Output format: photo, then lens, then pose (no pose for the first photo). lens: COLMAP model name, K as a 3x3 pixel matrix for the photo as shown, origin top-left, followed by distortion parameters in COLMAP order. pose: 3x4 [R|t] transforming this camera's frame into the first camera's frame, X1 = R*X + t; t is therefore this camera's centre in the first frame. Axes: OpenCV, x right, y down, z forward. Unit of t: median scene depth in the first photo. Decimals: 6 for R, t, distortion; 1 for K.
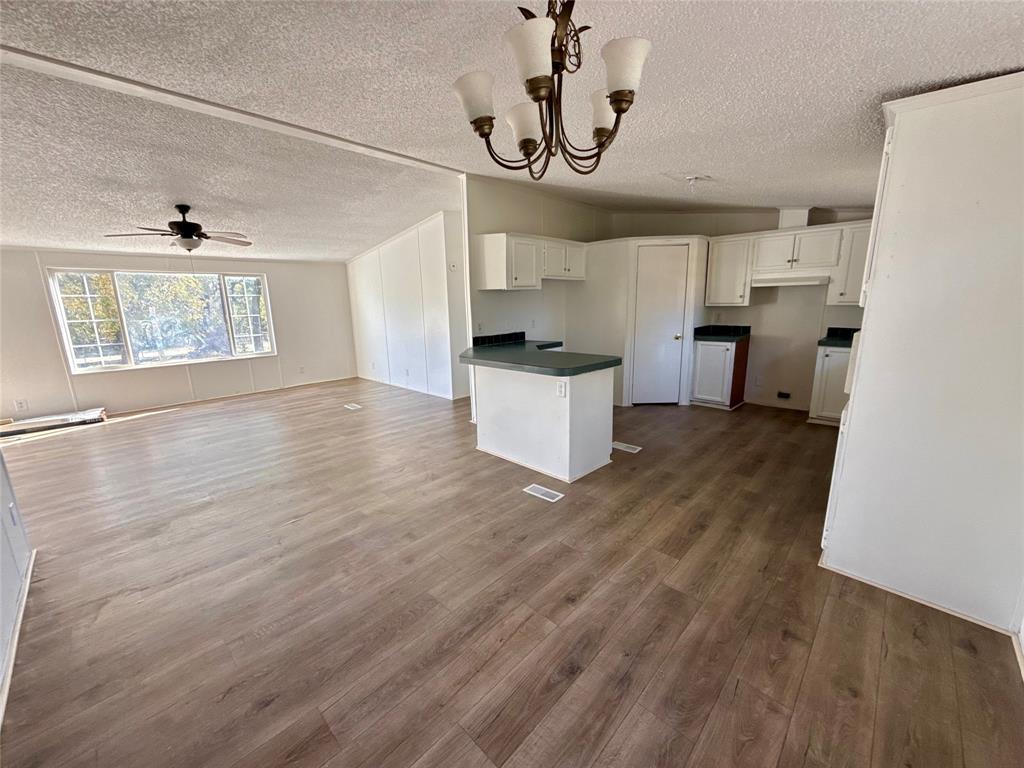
lens RADIAL K [[406.7, 0, 512.0], [0, 406.7, 384.0], [0, 0, 1]] dist [-0.001141, -0.000163]
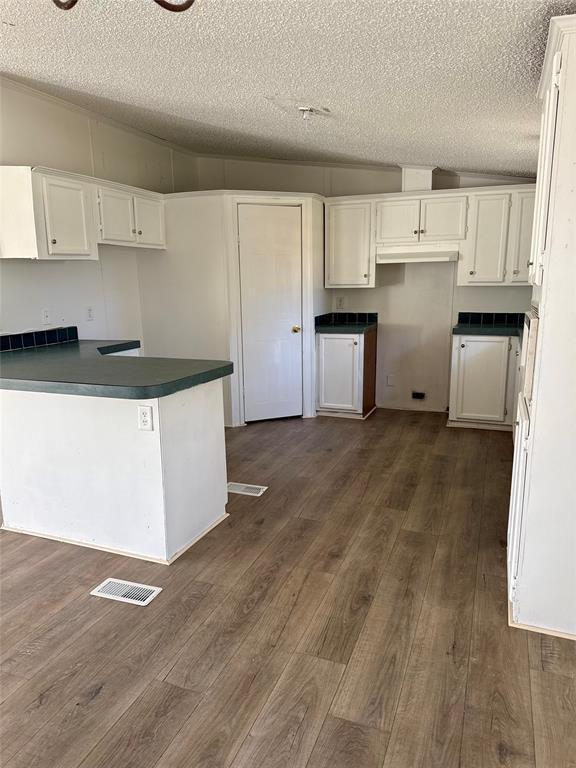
lens RADIAL K [[540.9, 0, 288.1], [0, 540.9, 390.1], [0, 0, 1]] dist [0.093488, -0.117652]
pose [[0.923133, -0.069578, 0.378132, 0.007732], [0.071518, 0.997399, 0.008929, -0.016772], [-0.377770, 0.018800, 0.925709, 0.104560]]
